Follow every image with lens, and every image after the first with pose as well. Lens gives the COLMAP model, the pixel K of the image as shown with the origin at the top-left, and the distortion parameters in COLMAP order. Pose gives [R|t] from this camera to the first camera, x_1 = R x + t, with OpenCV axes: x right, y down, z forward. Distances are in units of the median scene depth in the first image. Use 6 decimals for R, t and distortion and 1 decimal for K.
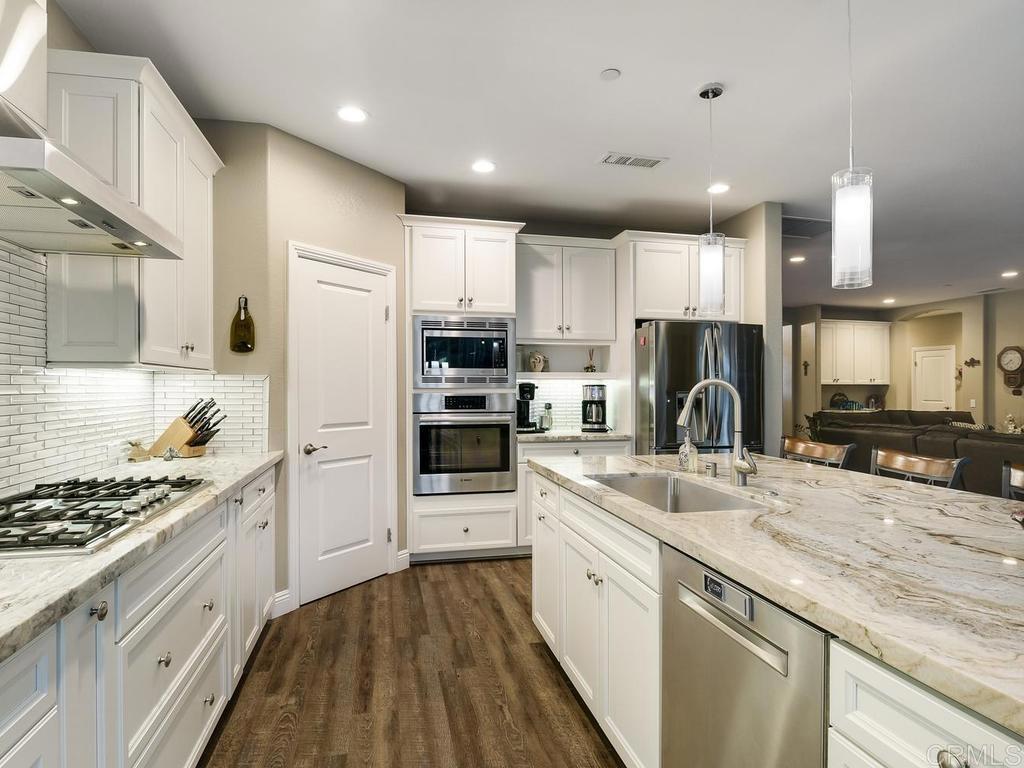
lens RADIAL K [[617.3, 0, 512.0], [0, 617.3, 384.0], [0, 0, 1]] dist [-0.002147, -0.000120]
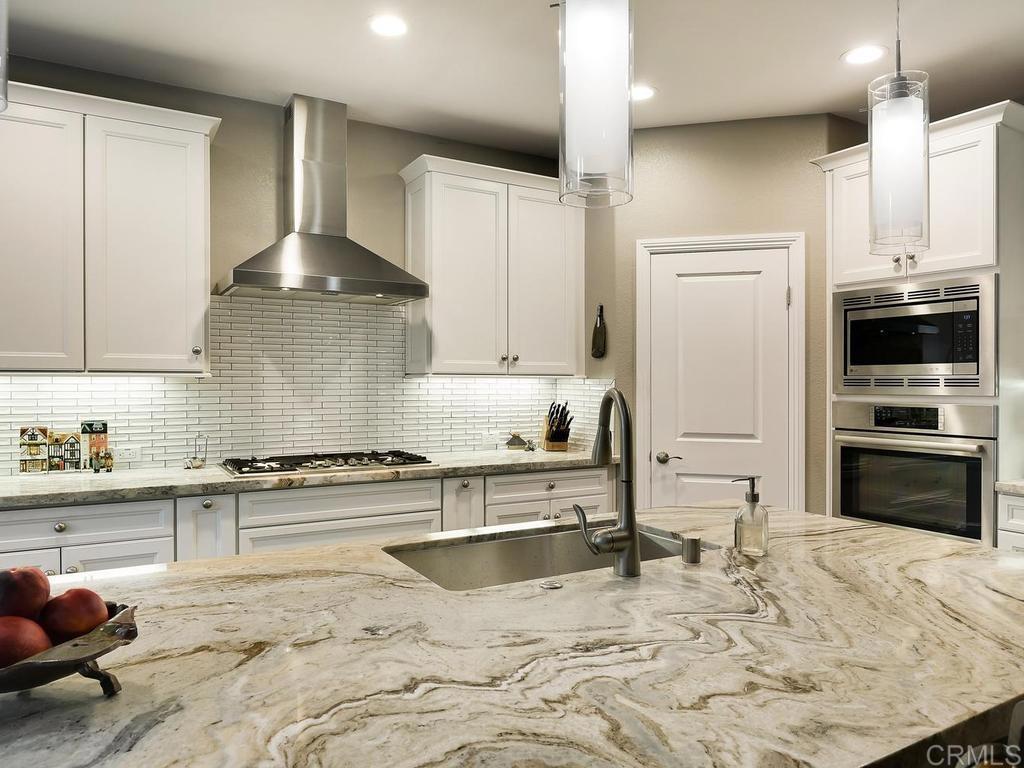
lens RADIAL K [[742.2, 0, 512.0], [0, 742.2, 384.0], [0, 0, 1]] dist [0.002617, 0.001559]
pose [[0.239692, 0.001924, -0.970847, 0.608409], [0.002396, 0.999994, 0.002573, -0.008172], [0.970846, -0.002943, 0.239686, 0.438727]]
